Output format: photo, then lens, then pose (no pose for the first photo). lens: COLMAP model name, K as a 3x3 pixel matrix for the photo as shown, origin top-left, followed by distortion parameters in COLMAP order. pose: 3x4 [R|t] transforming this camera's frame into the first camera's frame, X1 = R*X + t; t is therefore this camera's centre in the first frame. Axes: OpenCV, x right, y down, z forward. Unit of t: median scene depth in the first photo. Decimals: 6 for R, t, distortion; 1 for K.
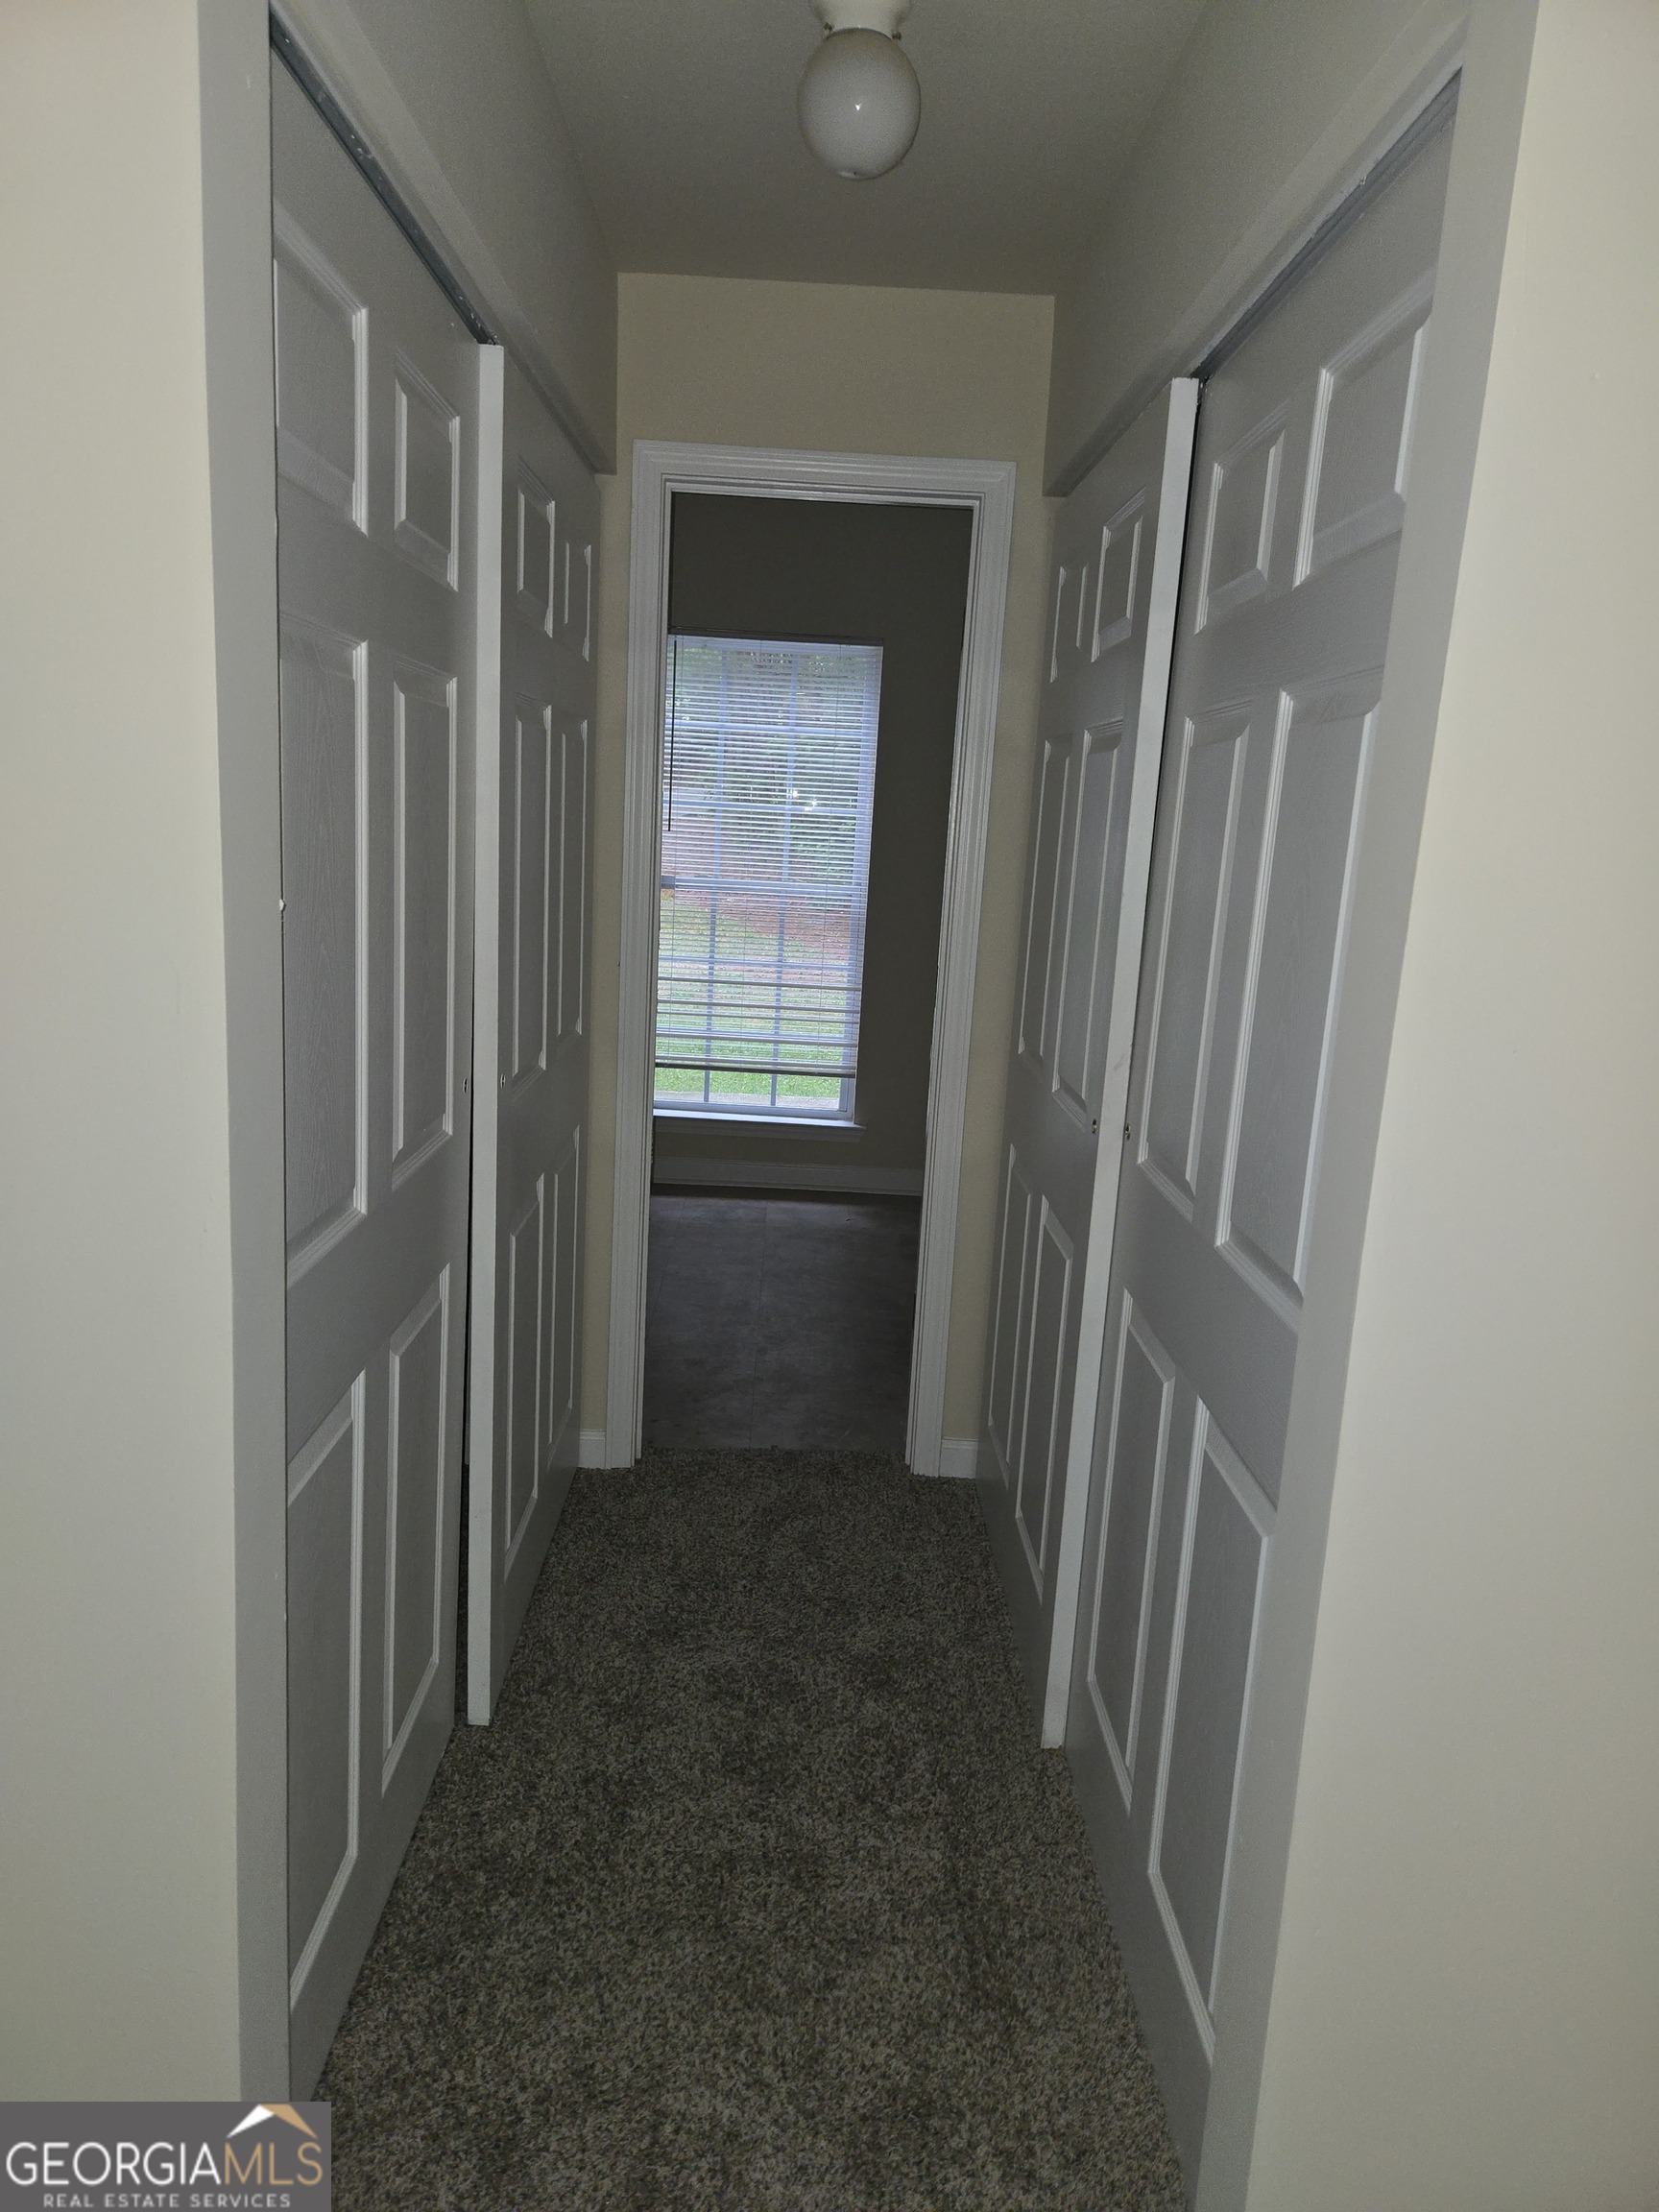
lens RADIAL K [[1509.3, 0, 829.5], [0, 1509.3, 1106.0], [0, 0, 1]] dist [0.085157, -0.065247]
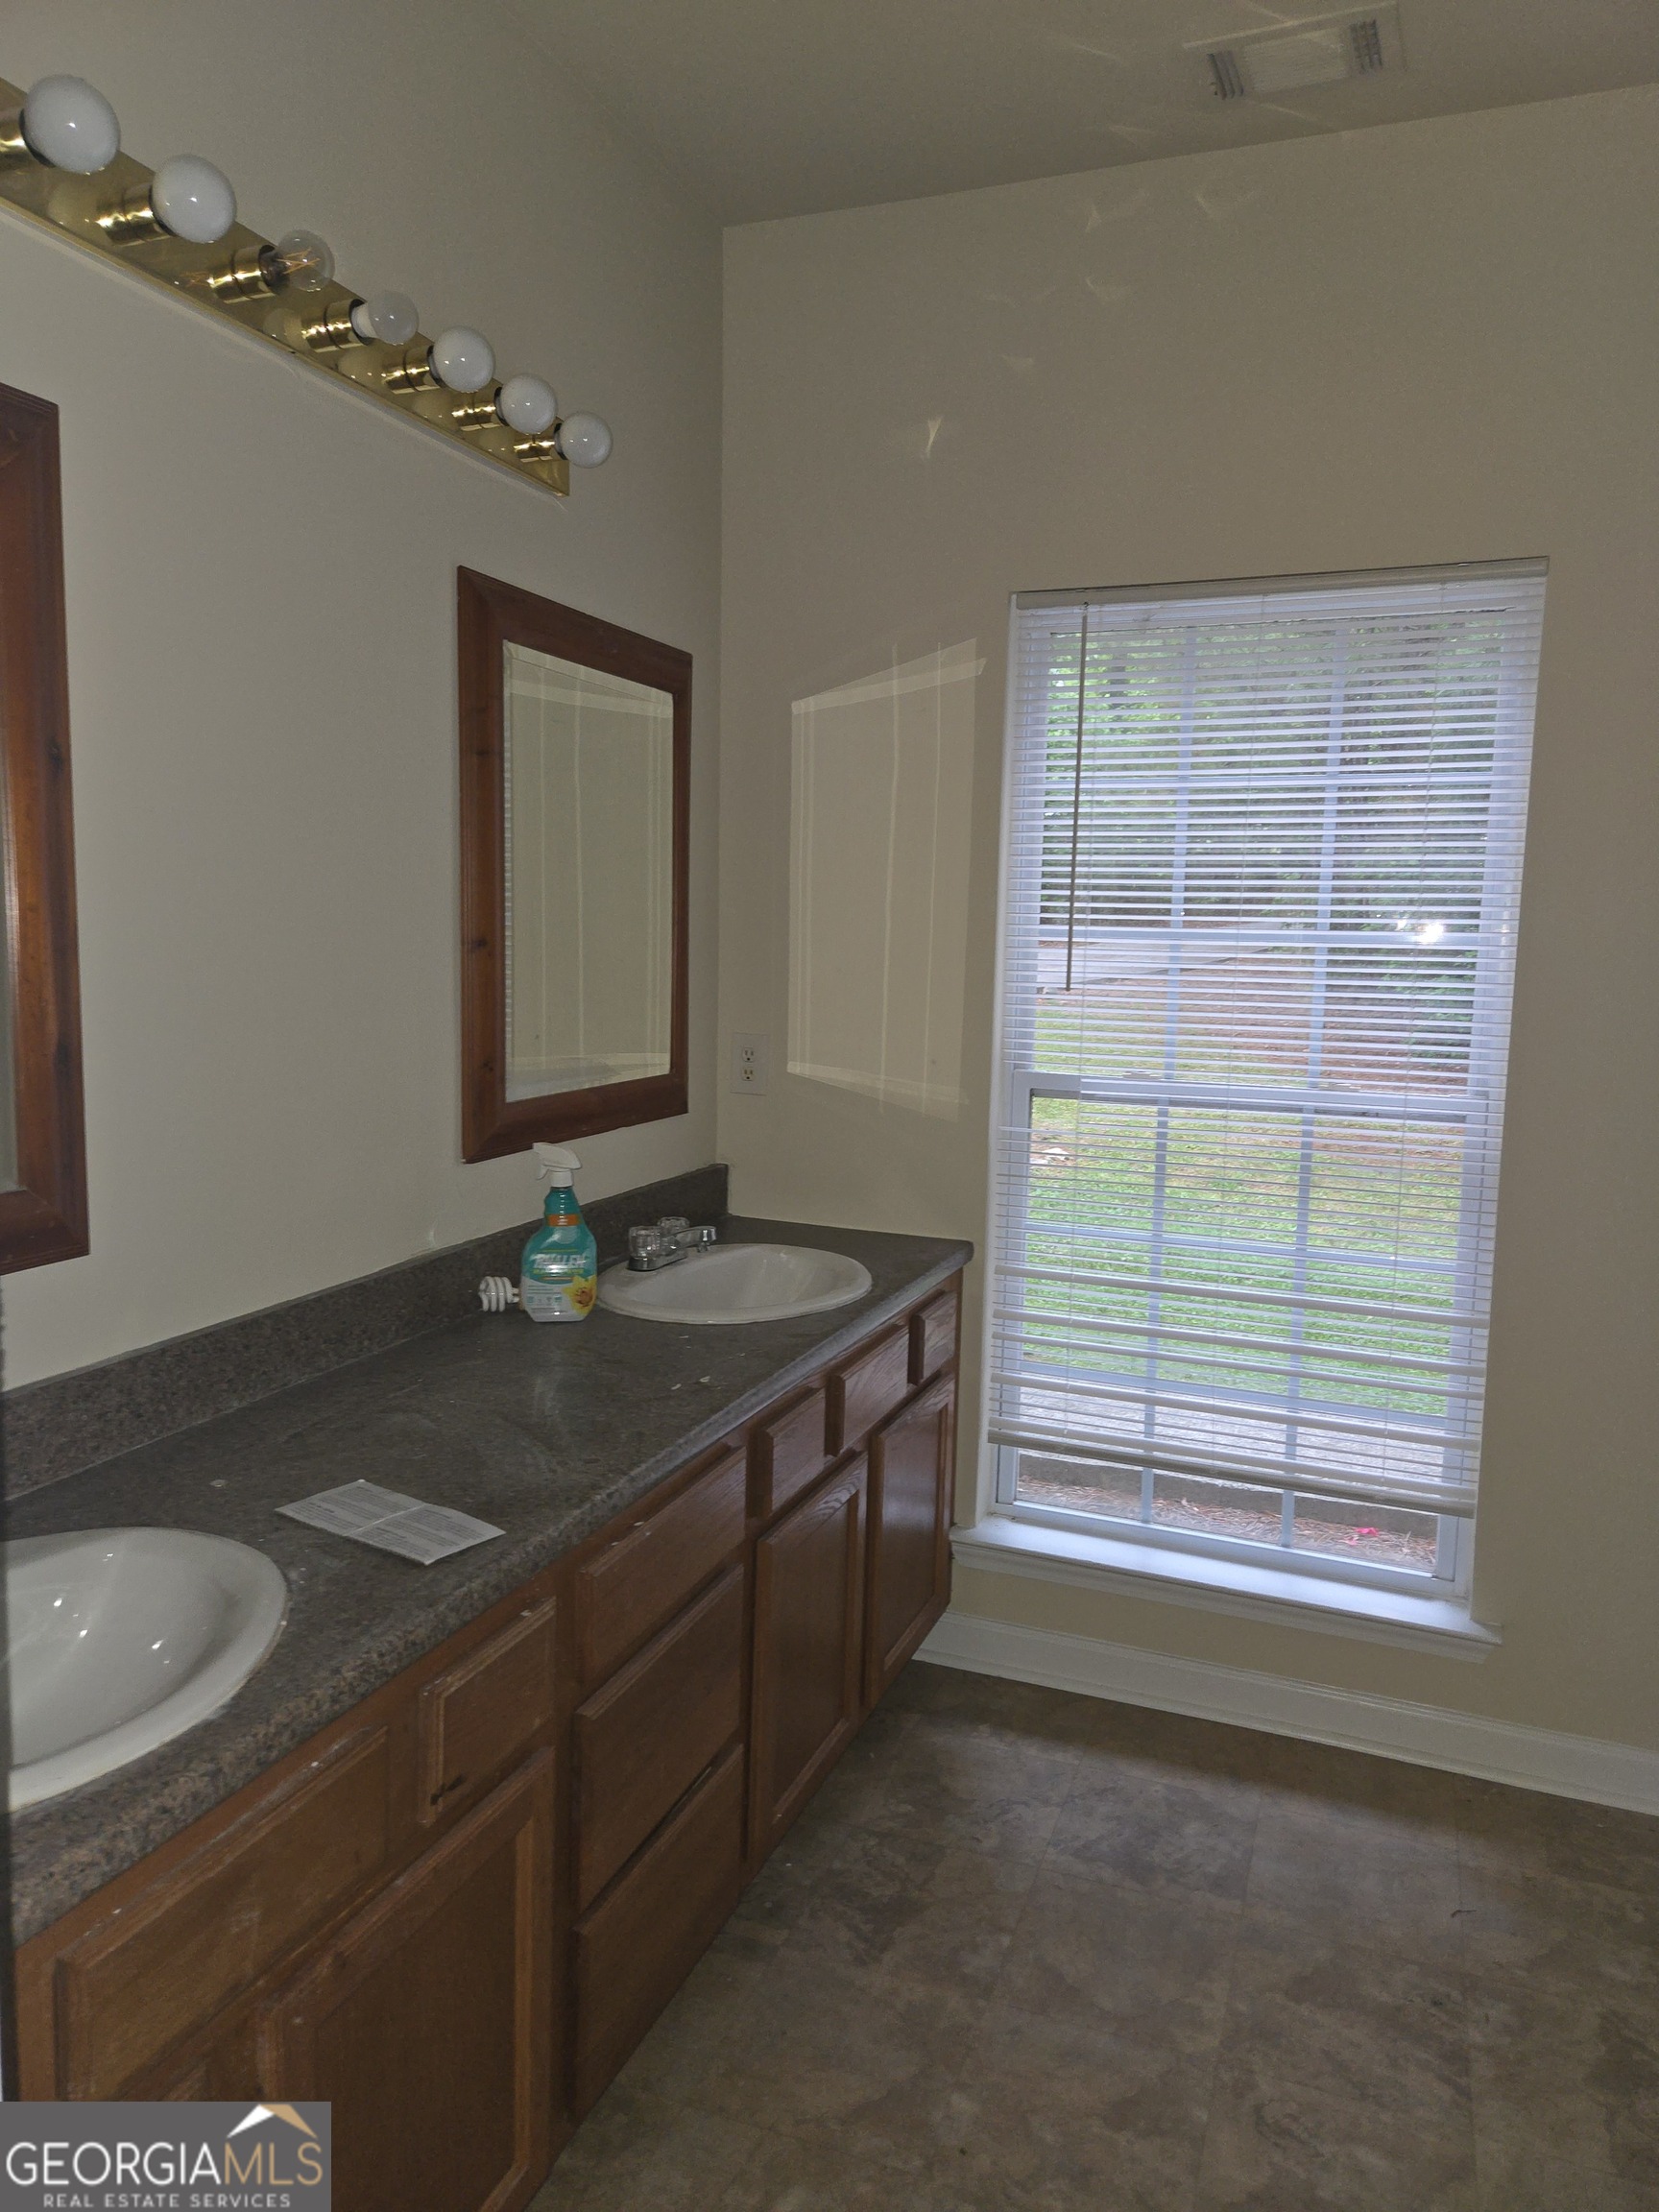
lens RADIAL K [[1509.3, 0, 829.5], [0, 1509.3, 1106.0], [0, 0, 1]] dist [0.085157, -0.065247]
pose [[0.924951, 0.002451, -0.380079, 0.013091], [-0.036917, 0.995831, -0.083418, -0.099313], [0.378290, 0.091189, 0.921185, 0.520825]]
